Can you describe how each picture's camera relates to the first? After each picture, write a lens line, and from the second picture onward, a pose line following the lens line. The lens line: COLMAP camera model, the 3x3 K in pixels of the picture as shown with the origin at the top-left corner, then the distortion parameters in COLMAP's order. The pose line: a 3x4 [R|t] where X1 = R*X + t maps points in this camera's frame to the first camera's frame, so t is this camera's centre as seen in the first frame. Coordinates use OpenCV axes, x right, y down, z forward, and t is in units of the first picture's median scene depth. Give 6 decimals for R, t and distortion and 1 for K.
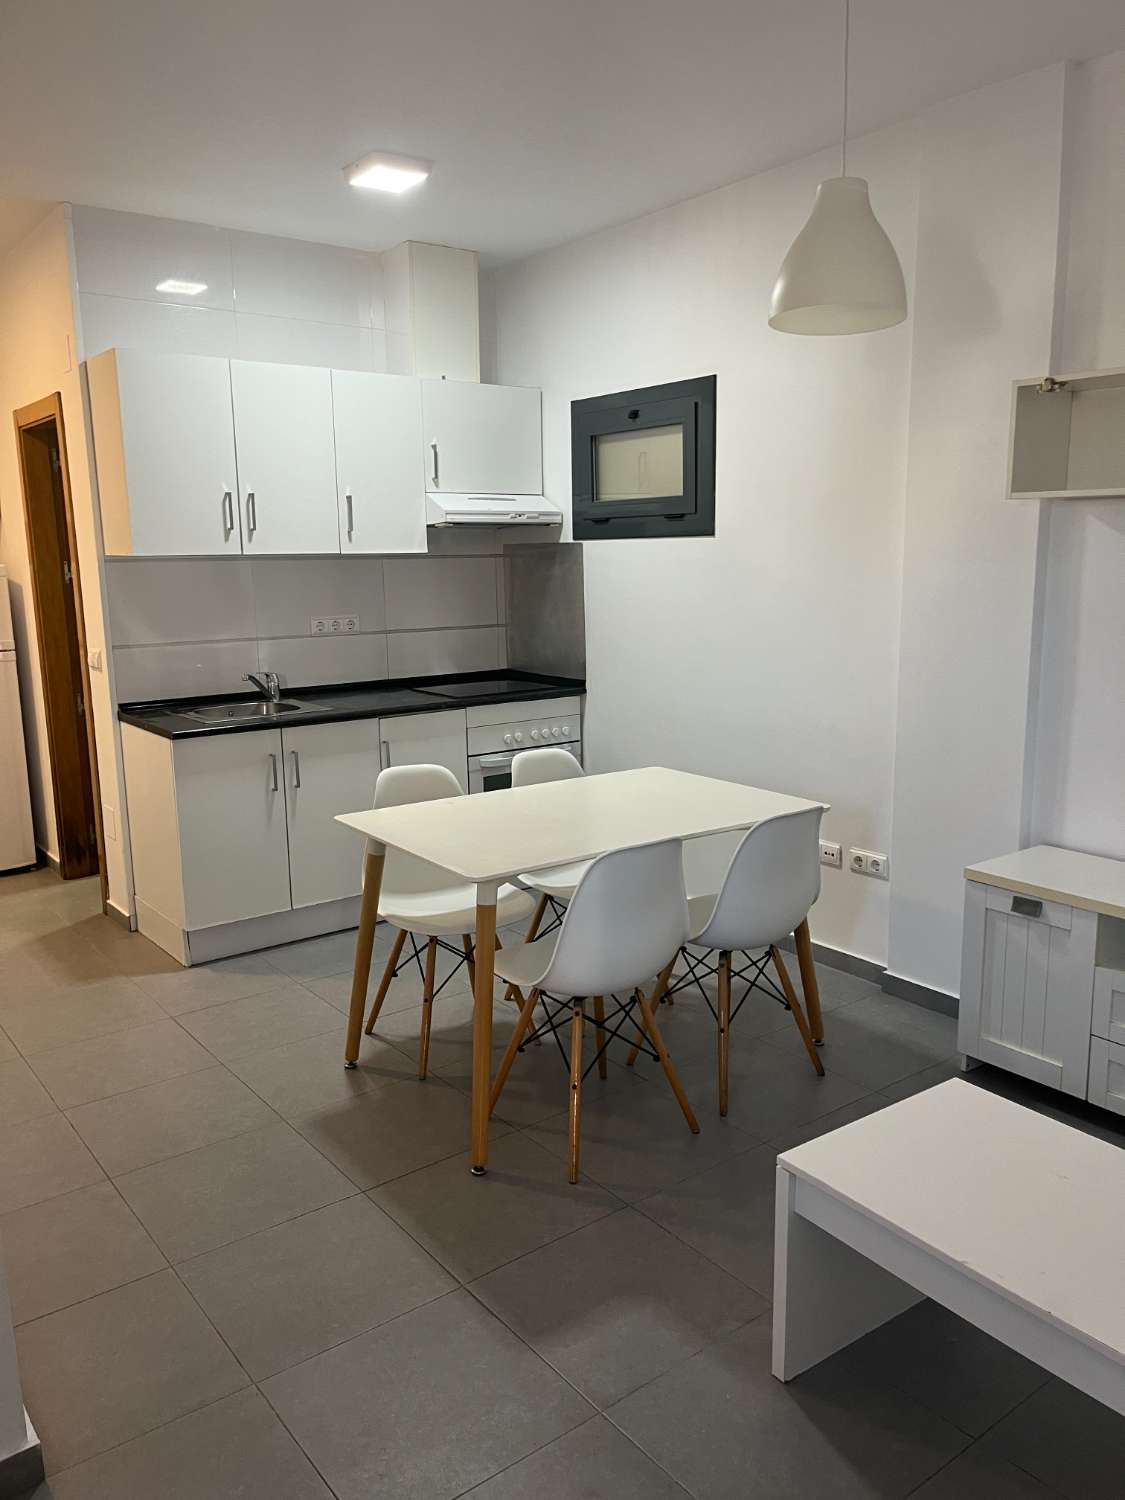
lens RADIAL K [[1153.5, 0, 569.7], [0, 1153.5, 760.5], [0, 0, 1]] dist [0.071739, -0.097169]
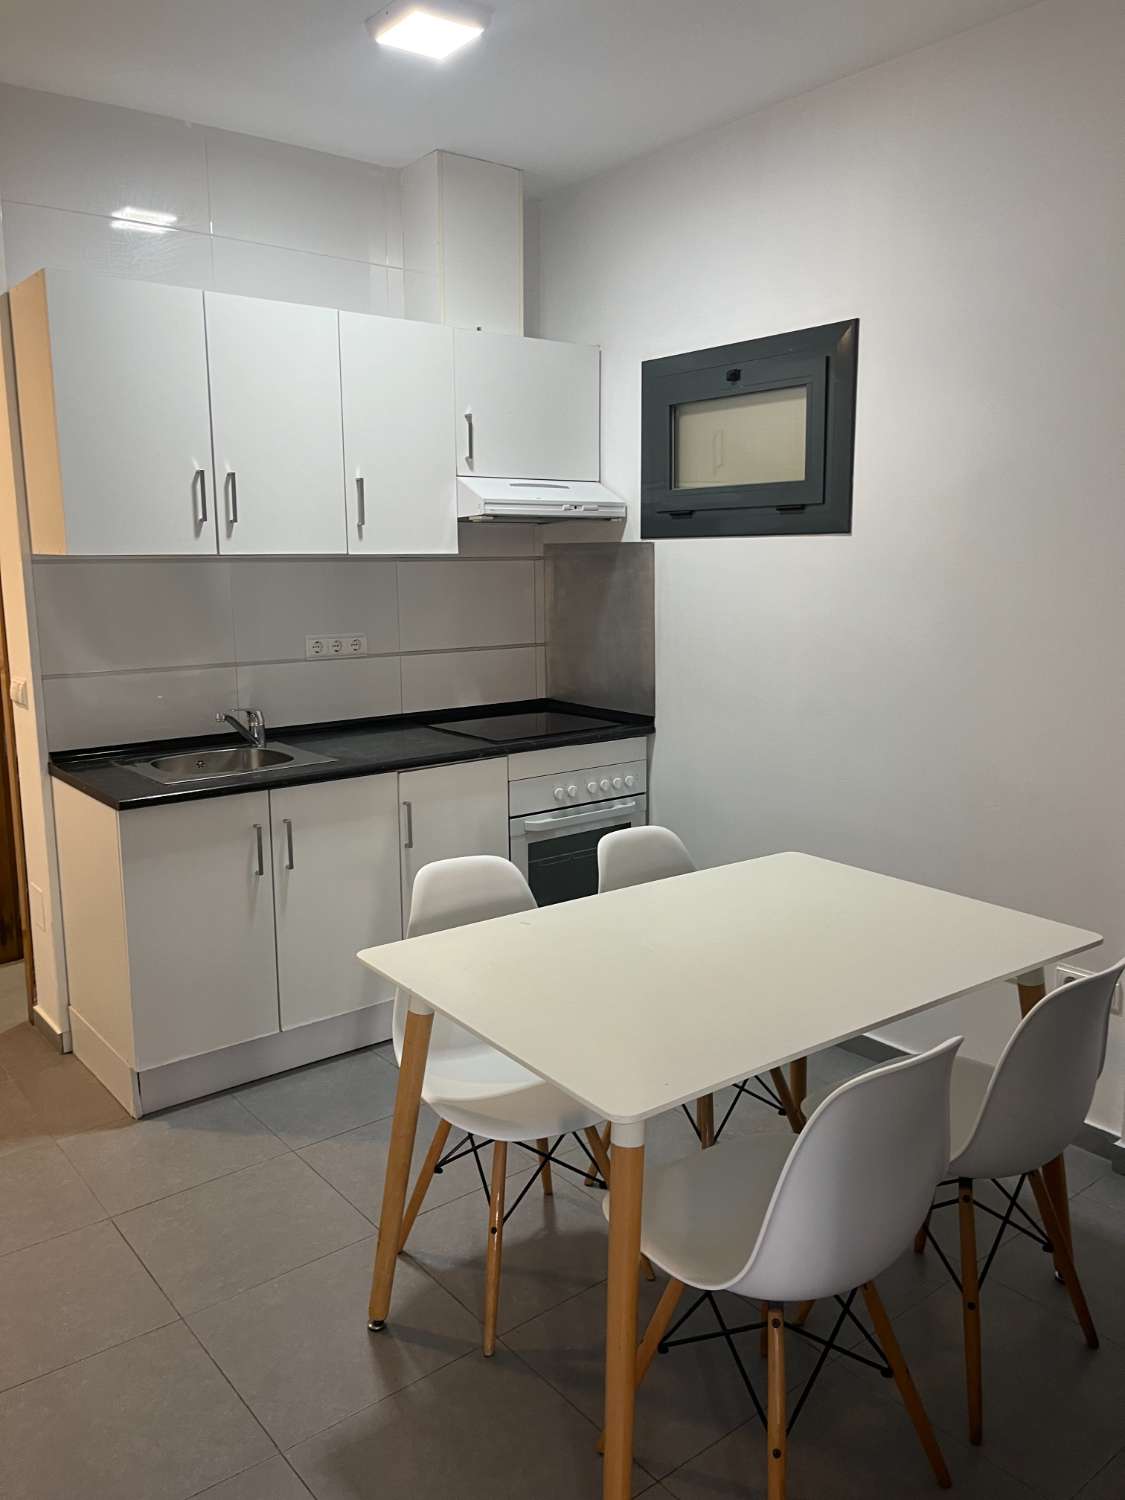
lens RADIAL K [[1152.5, 0, 559.7], [0, 1152.5, 741.9], [0, 0, 1]] dist [0.066293, -0.077448]
pose [[0.999820, 0.004190, 0.018484, -0.078171], [-0.003873, 0.999846, -0.017125, -0.046460], [-0.018553, 0.017050, 0.999682, 0.260538]]
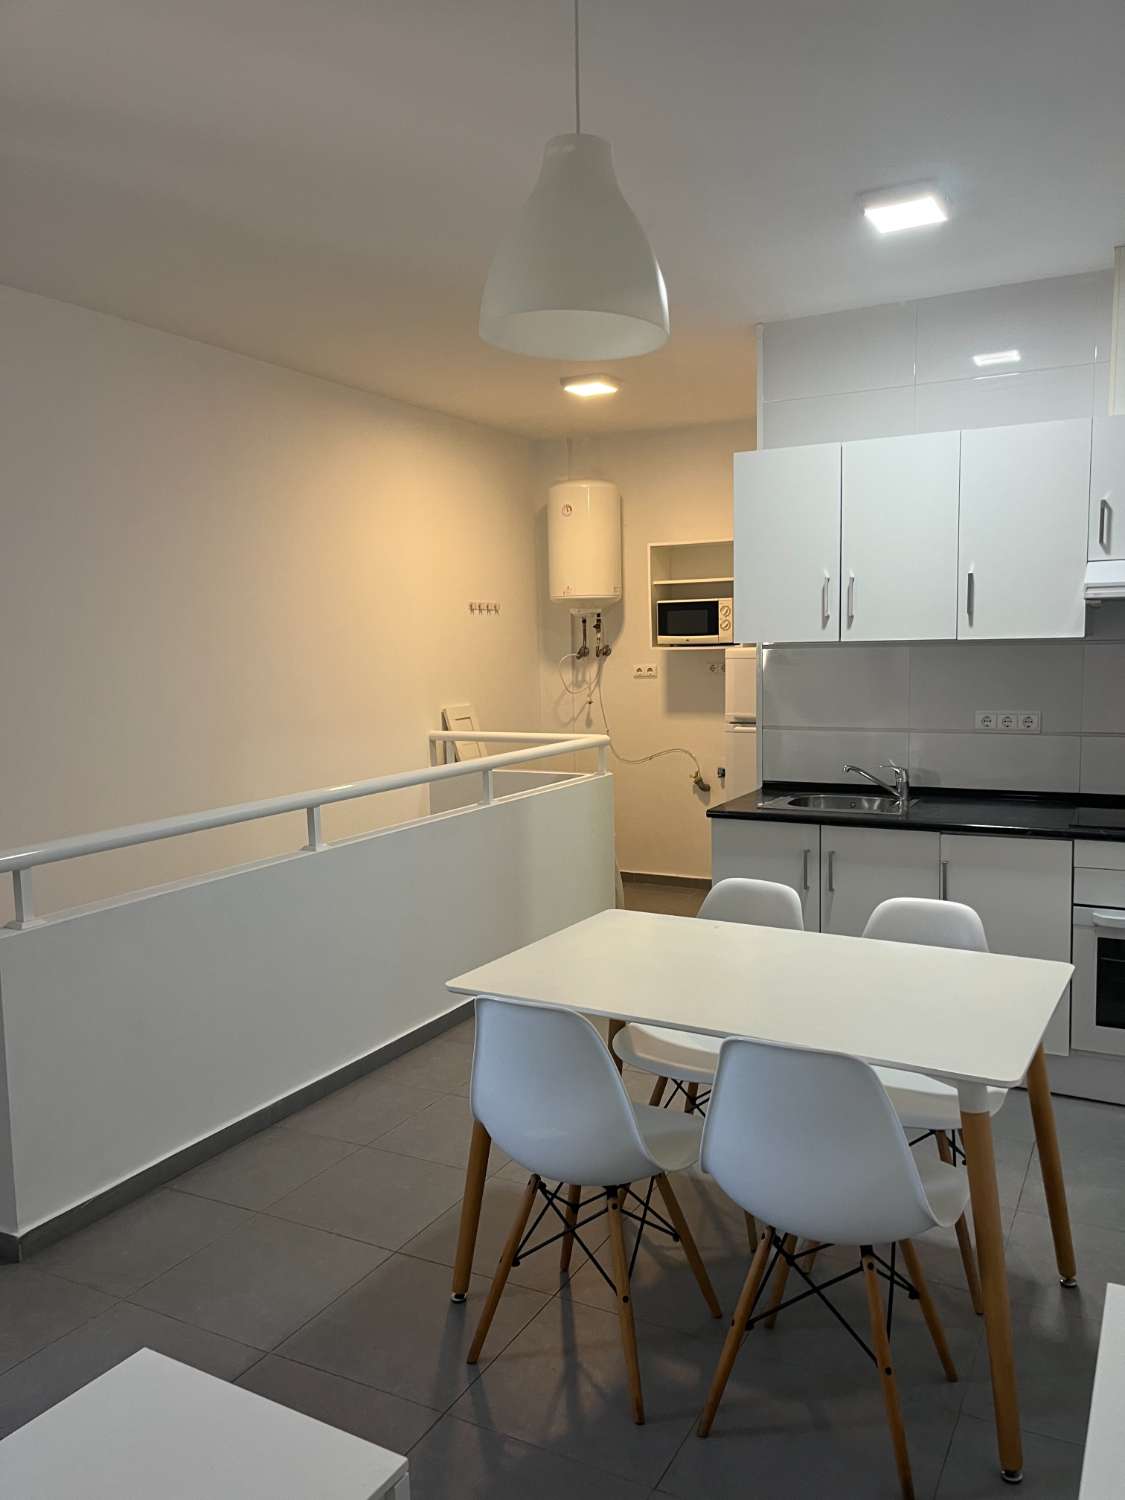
lens RADIAL K [[1153.5, 0, 569.7], [0, 1153.5, 760.5], [0, 0, 1]] dist [0.071739, -0.097169]
pose [[0.410909, 0.101144, -0.906048, 0.516508], [-0.153591, 0.987302, 0.040559, -0.086937], [0.898645, 0.122494, 0.421227, 0.419332]]
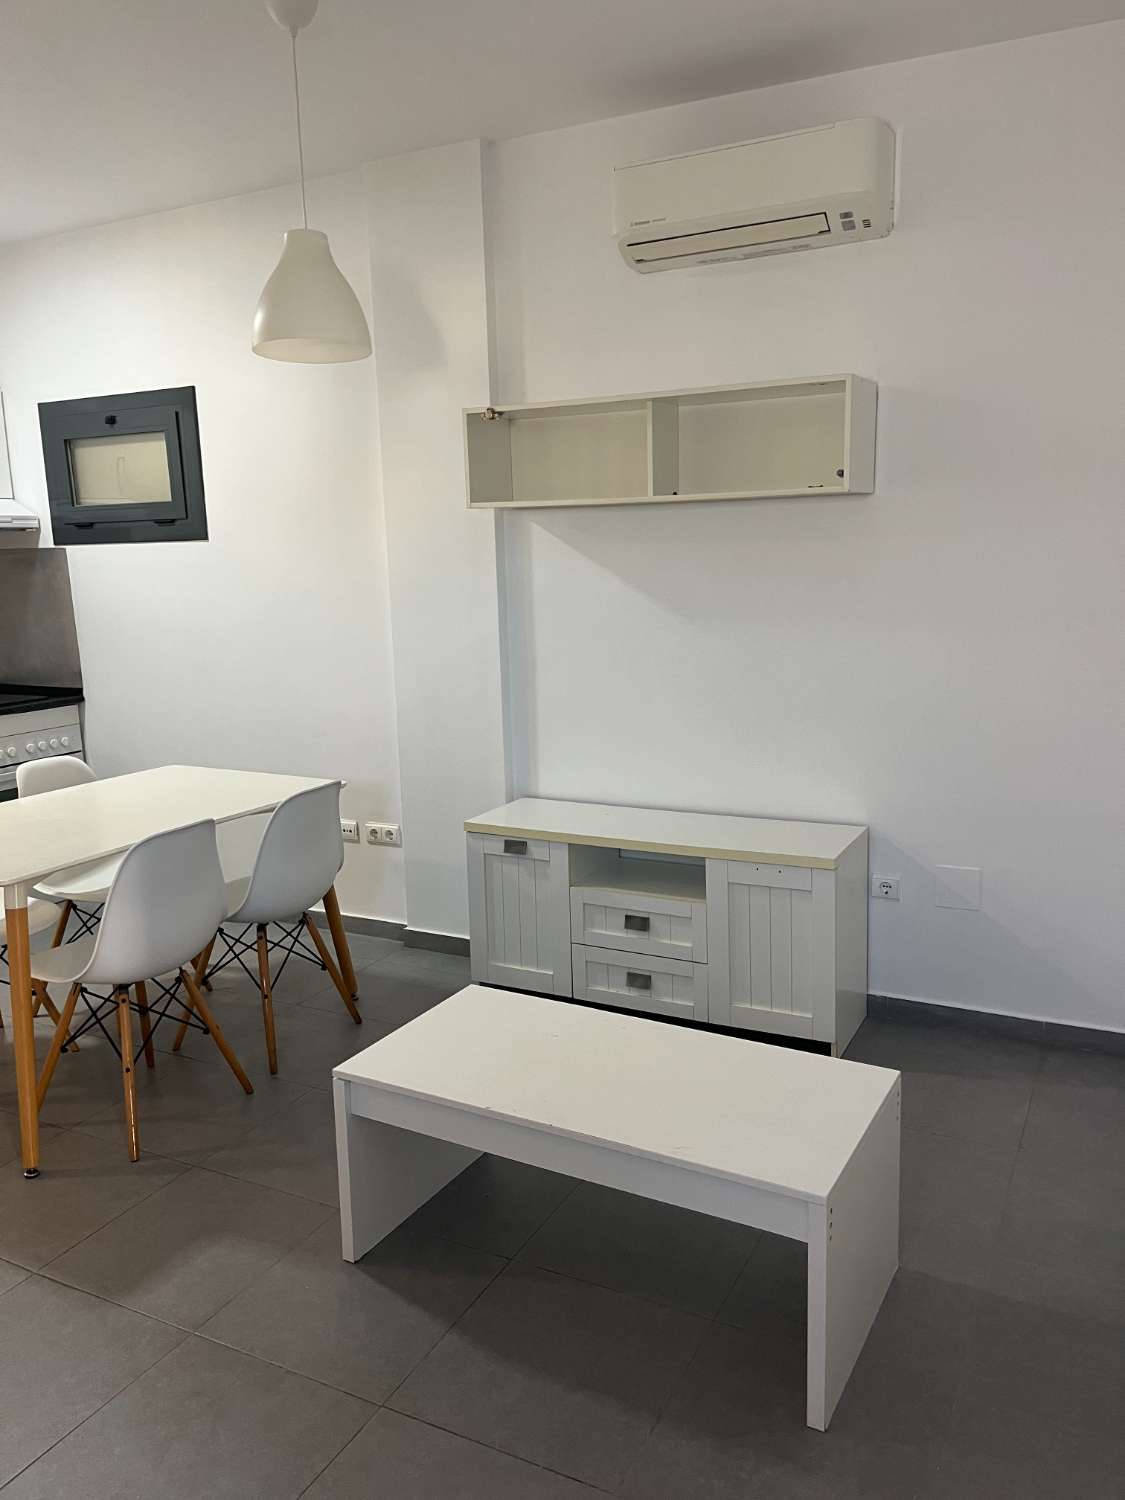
lens RADIAL K [[1153.5, 0, 569.7], [0, 1153.5, 760.5], [0, 0, 1]] dist [0.071739, -0.097169]
pose [[0.907126, -0.088466, 0.411457, -0.027686], [0.090768, 0.995774, 0.013984, 0.017794], [-0.410955, 0.024662, 0.911322, -0.079724]]
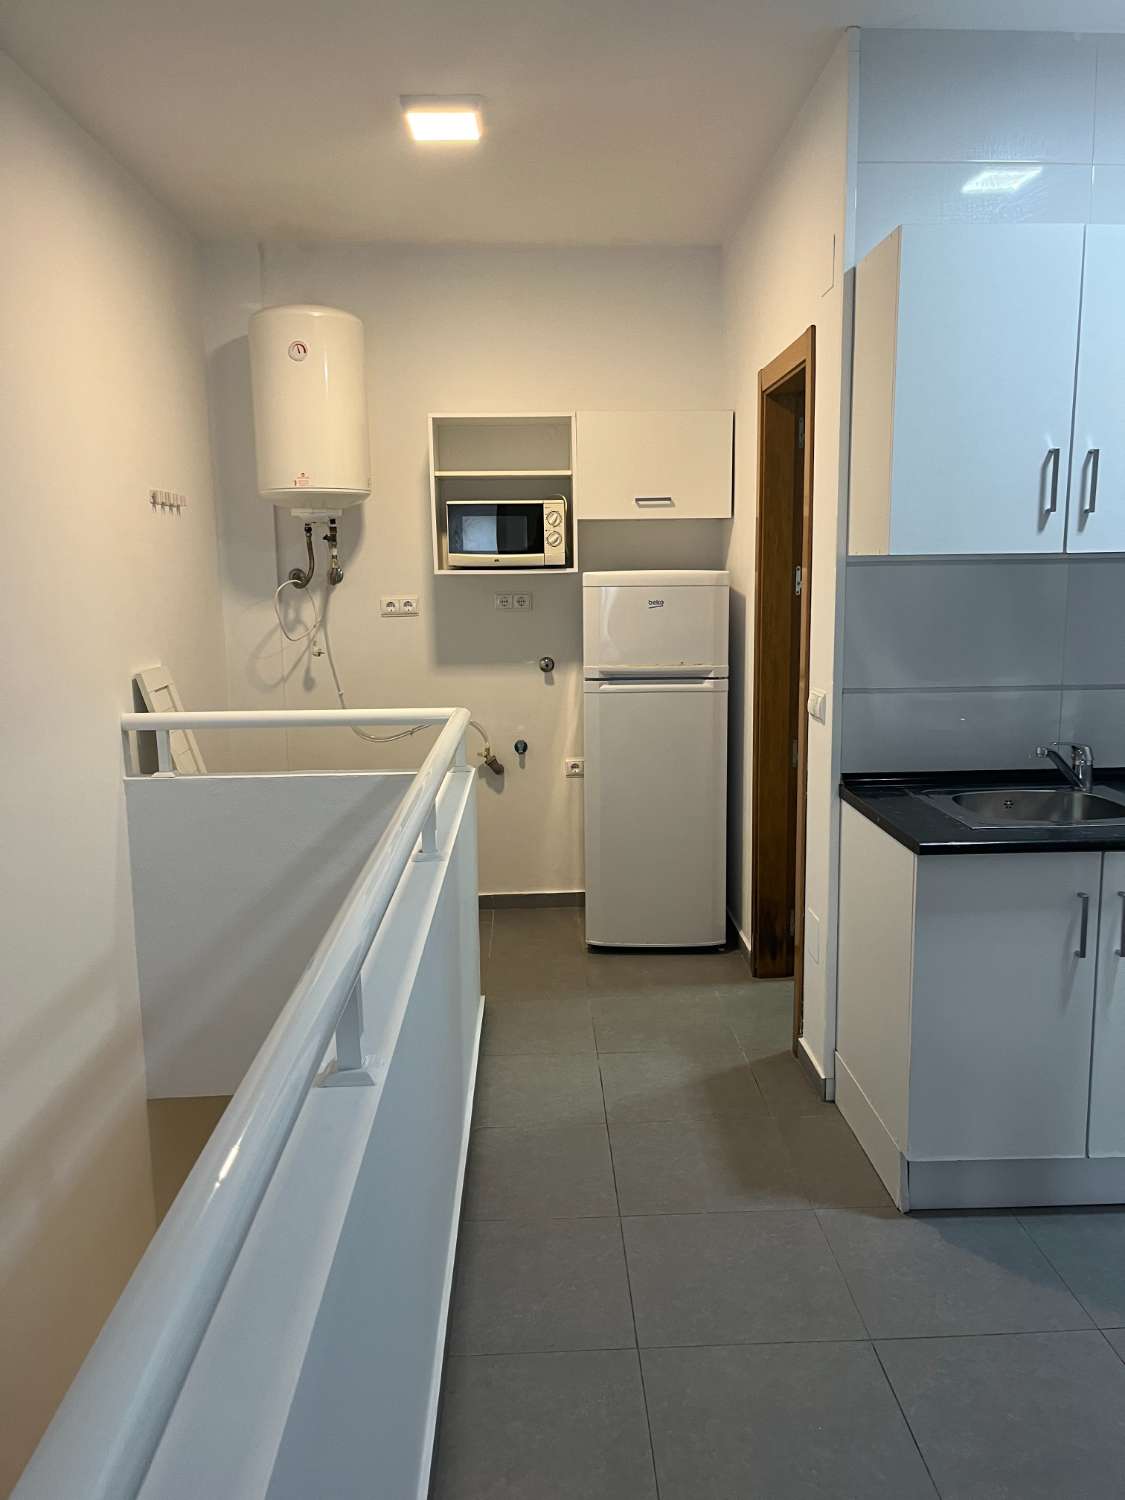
lens RADIAL K [[1135.8, 0, 579.0], [0, 1135.8, 742.5], [0, 0, 1]] dist [0.078105, -0.091269]
pose [[0.821126, 0.092976, -0.563122, -0.147261], [-0.105831, 0.994335, 0.009853, -0.060076], [0.560849, 0.051505, 0.826315, 0.380040]]
